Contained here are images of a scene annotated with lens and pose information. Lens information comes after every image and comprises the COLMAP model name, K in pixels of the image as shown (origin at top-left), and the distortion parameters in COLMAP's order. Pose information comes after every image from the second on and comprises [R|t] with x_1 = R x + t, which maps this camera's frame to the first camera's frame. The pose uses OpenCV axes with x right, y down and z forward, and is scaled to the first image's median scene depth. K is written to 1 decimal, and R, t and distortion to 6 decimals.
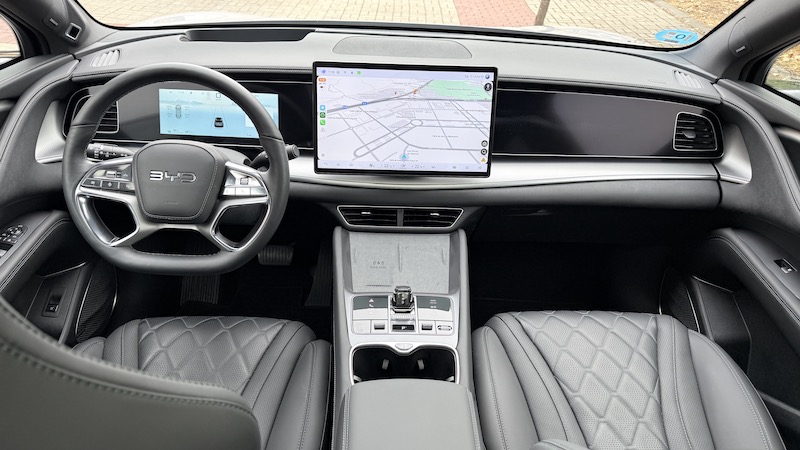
lens RADIAL K [[586.5, 0, 404.0], [0, 586.5, 244.1], [0, 0, 1]] dist [0.004994, -0.020001]
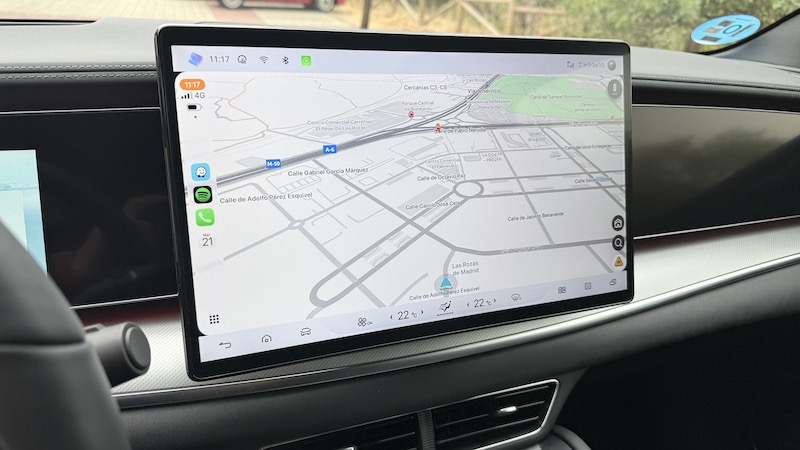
lens RADIAL K [[586.5, 0, 413.9], [0, 586.5, 228.8], [0, 0, 1]] dist [0.004994, -0.020001]
pose [[0.935561, -0.120599, 0.331935, -0.137744], [0.174321, 0.975105, -0.137047, -0.136777], [-0.307144, 0.186079, 0.933294, 0.663590]]
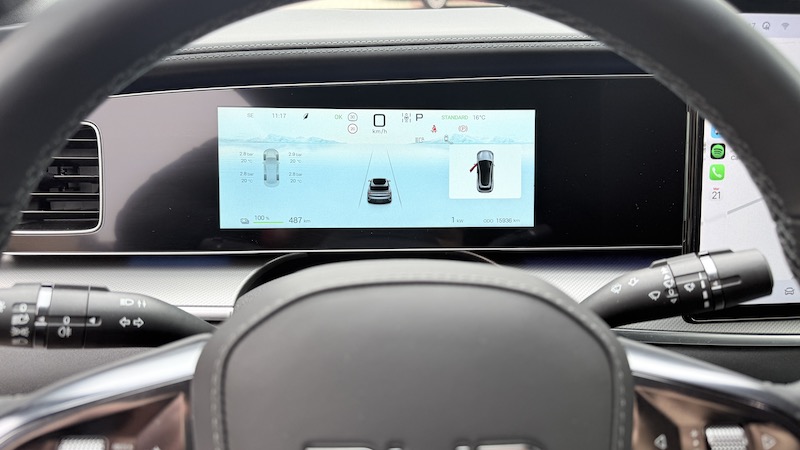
lens RADIAL K [[586.5, 0, 400.5], [0, 586.5, 227.6], [0, 0, 1]] dist [0.004994, -0.020001]
pose [[0.997279, -0.048732, 0.055312, -0.340697], [0.057576, 0.983479, -0.171621, -0.126282], [-0.046035, 0.174339, 0.983609, 0.670603]]
